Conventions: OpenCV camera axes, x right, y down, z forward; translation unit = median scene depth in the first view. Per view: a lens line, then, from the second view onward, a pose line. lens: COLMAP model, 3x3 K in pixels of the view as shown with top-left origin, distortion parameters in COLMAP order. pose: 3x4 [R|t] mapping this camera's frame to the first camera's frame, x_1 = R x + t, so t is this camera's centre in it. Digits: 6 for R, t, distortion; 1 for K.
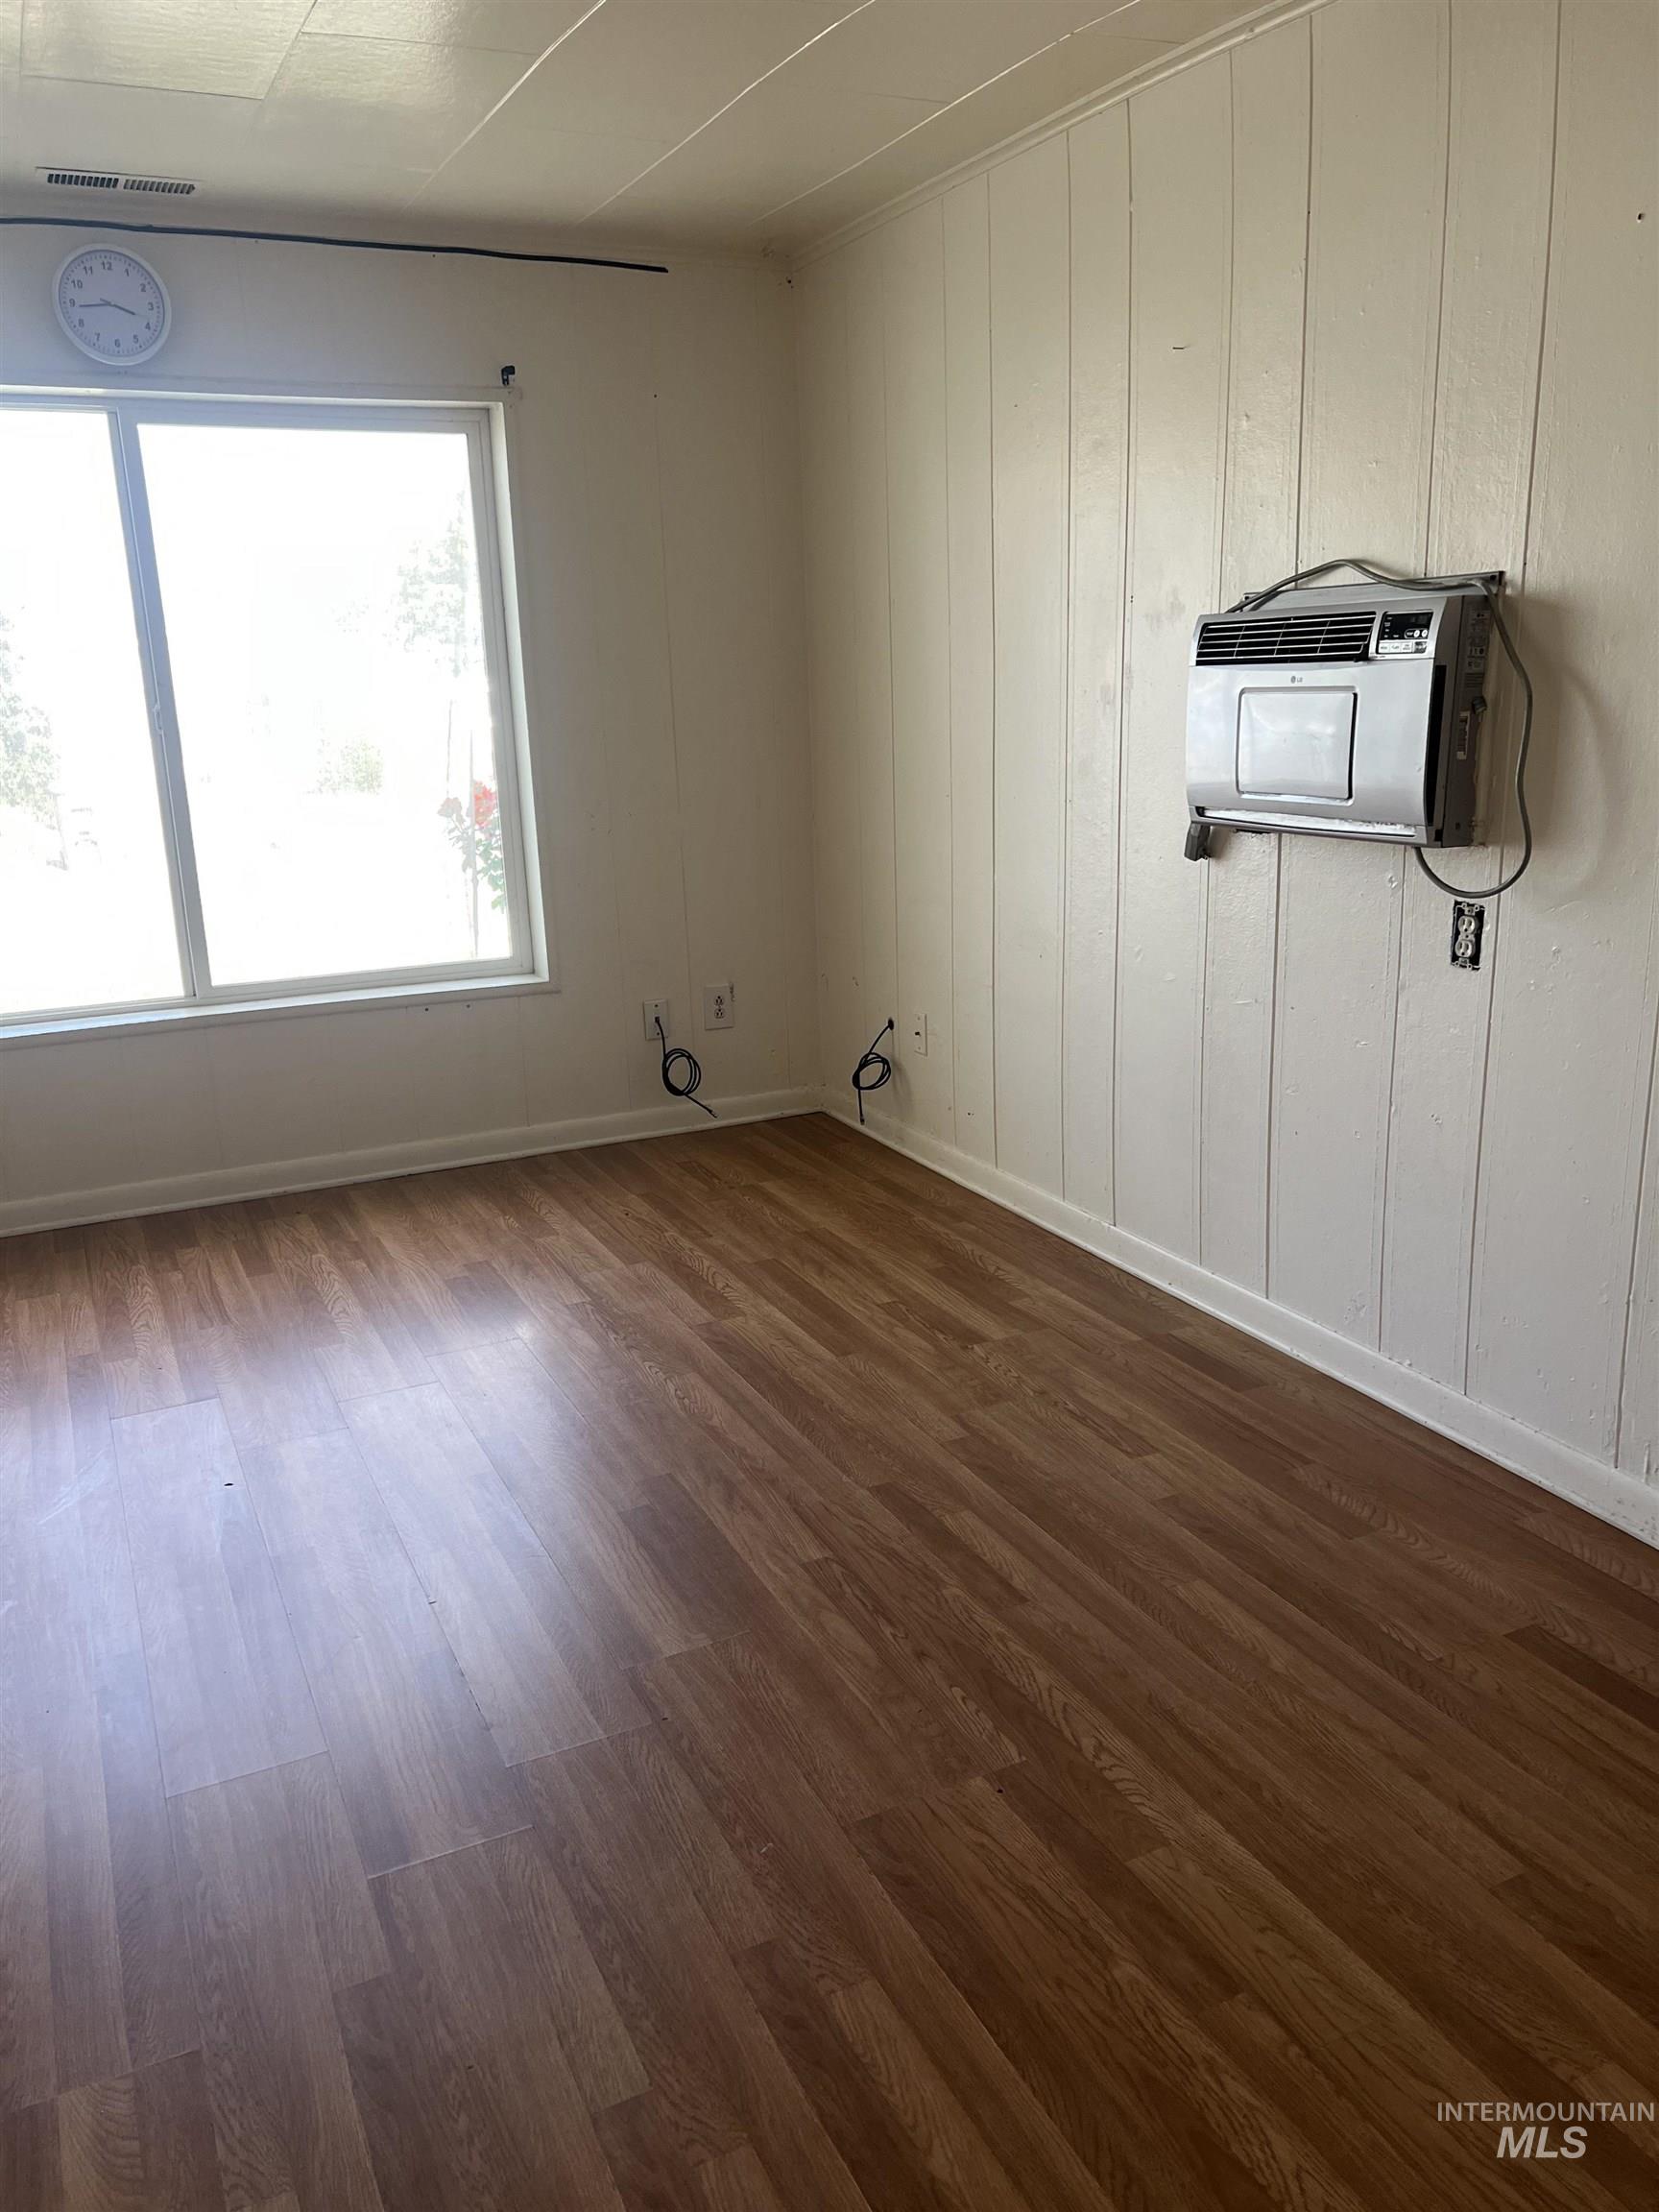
lens RADIAL K [[1666.0, 0, 817.7], [0, 1666.0, 1103.3], [0, 0, 1]] dist [0.045983, -0.057842]
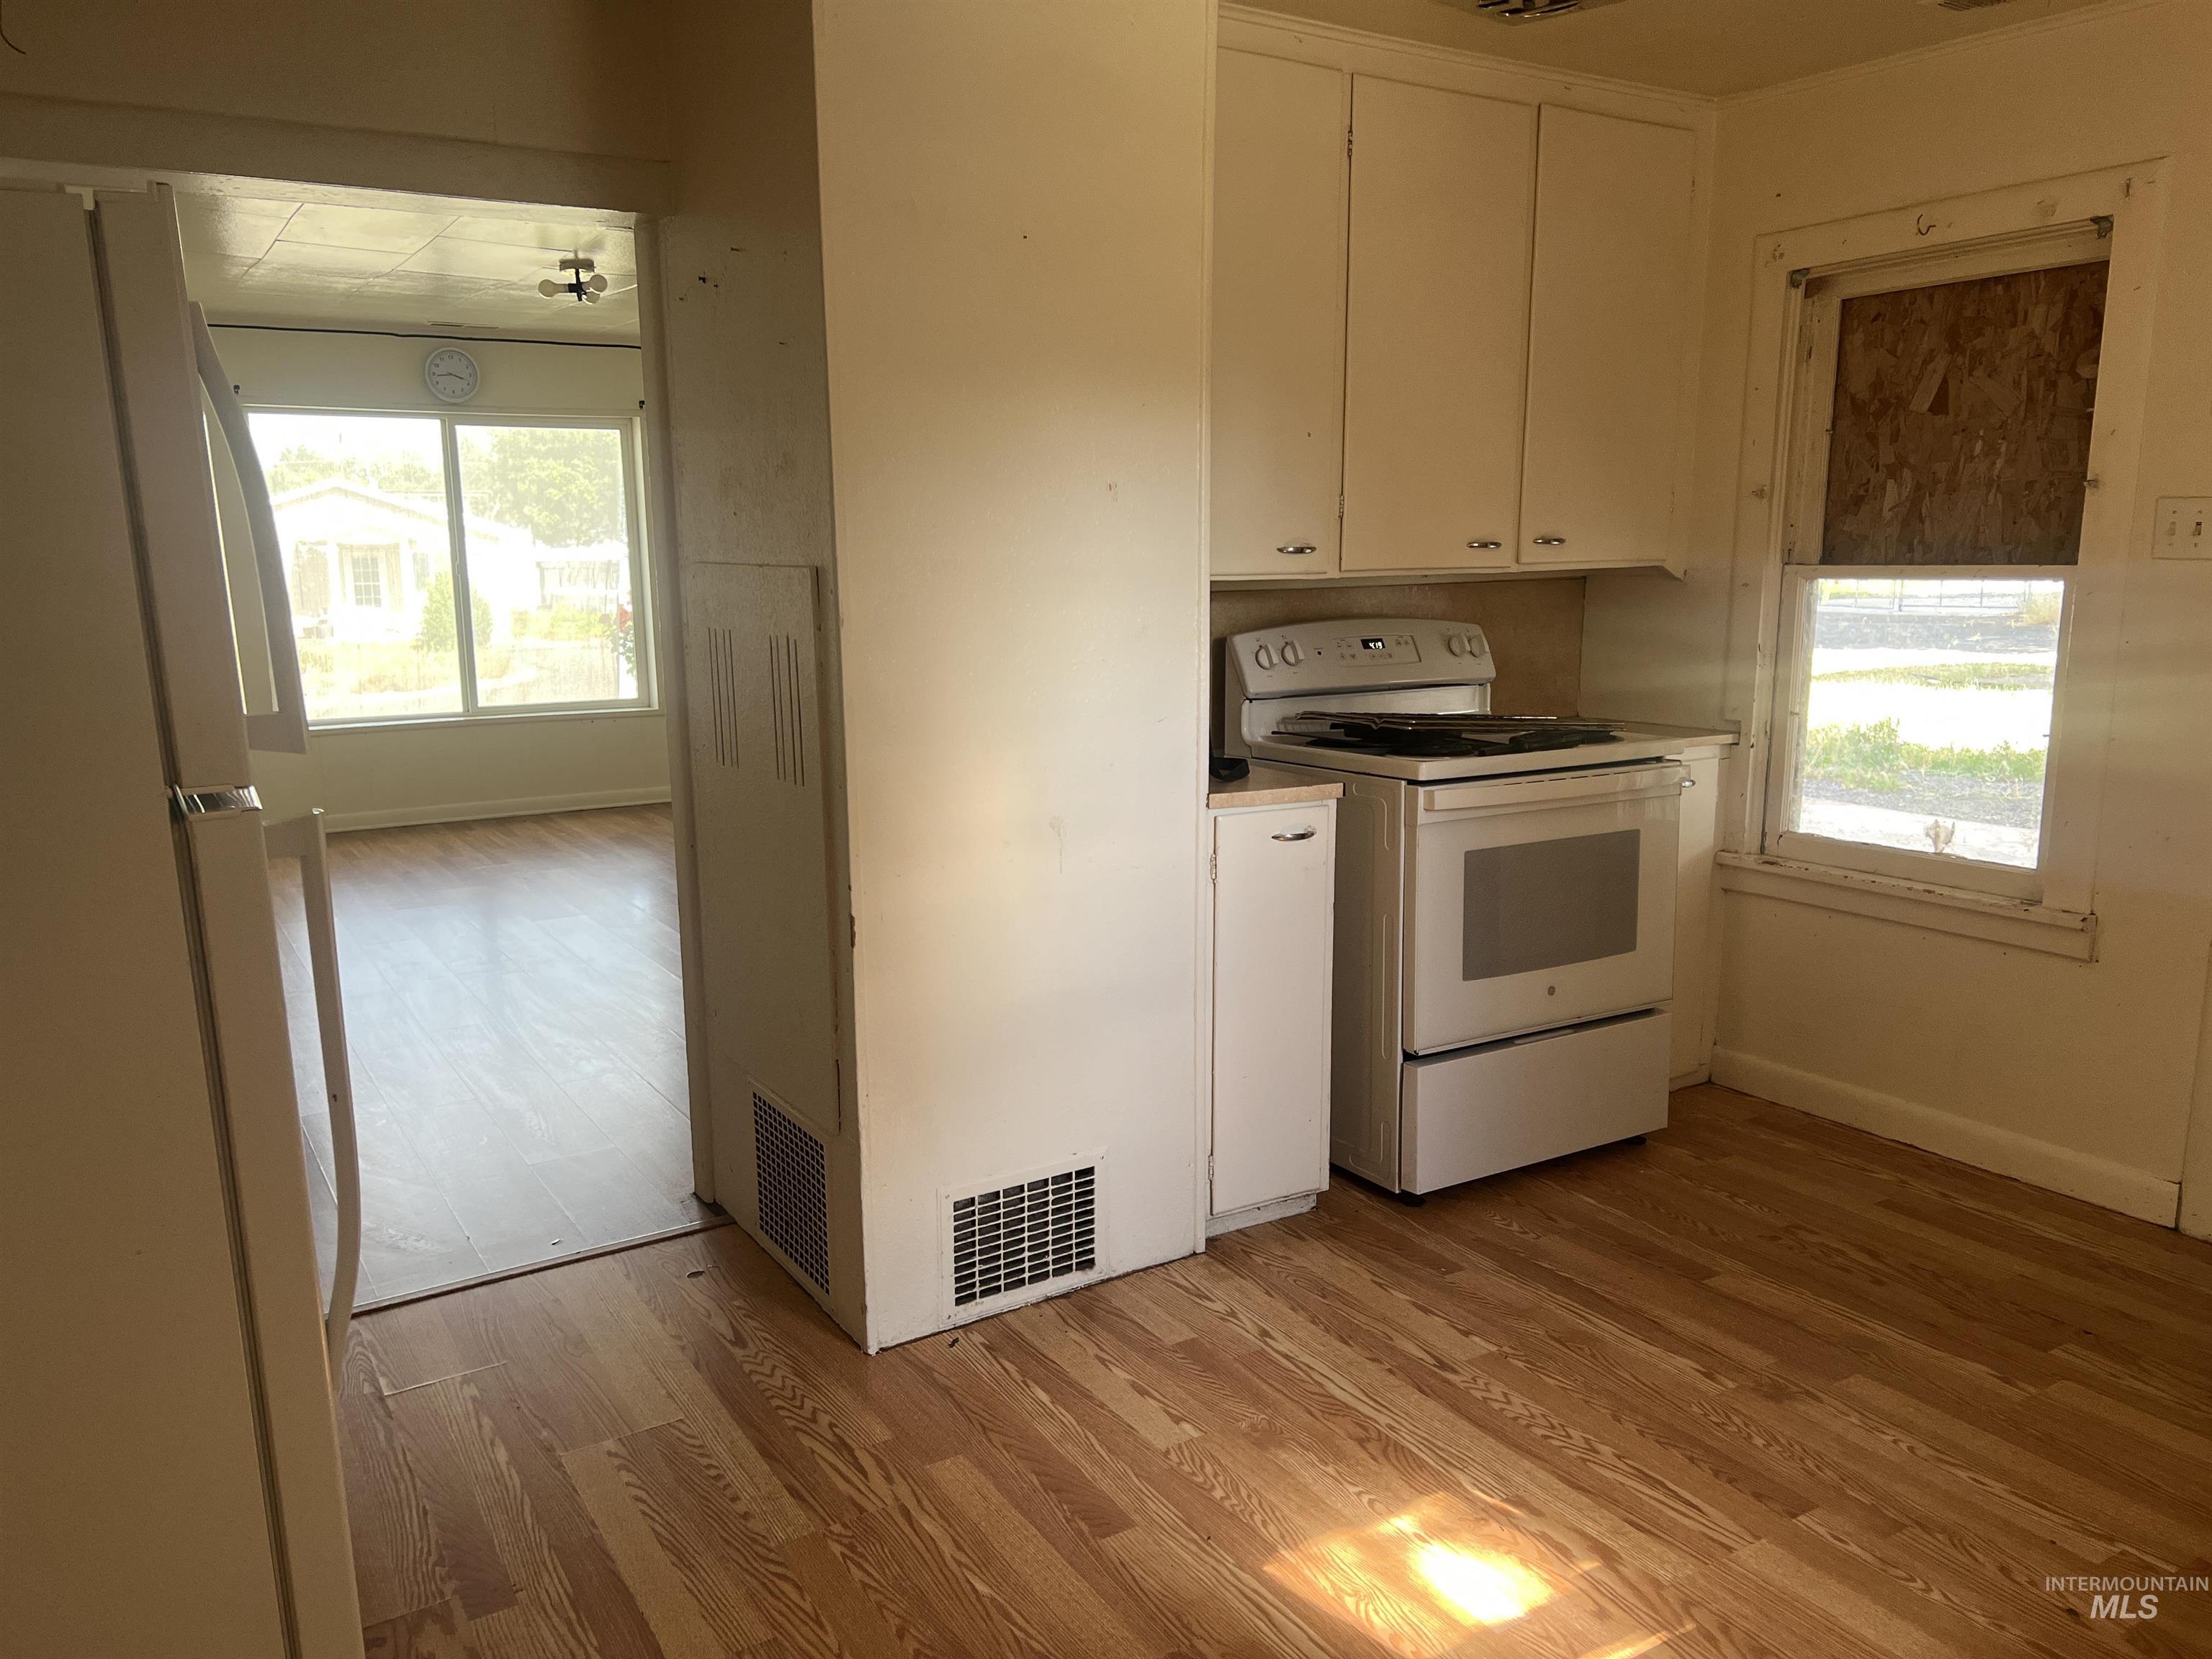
lens RADIAL K [[1666.1, 0, 1115.0], [0, 1666.1, 842.6], [0, 0, 1]] dist [0.047207, -0.053038]
pose [[0.993318, 0.000807, 0.115406, 0.139727], [0.008542, 0.996719, -0.080493, 0.244041], [-0.115092, 0.080941, 0.990052, -0.962126]]
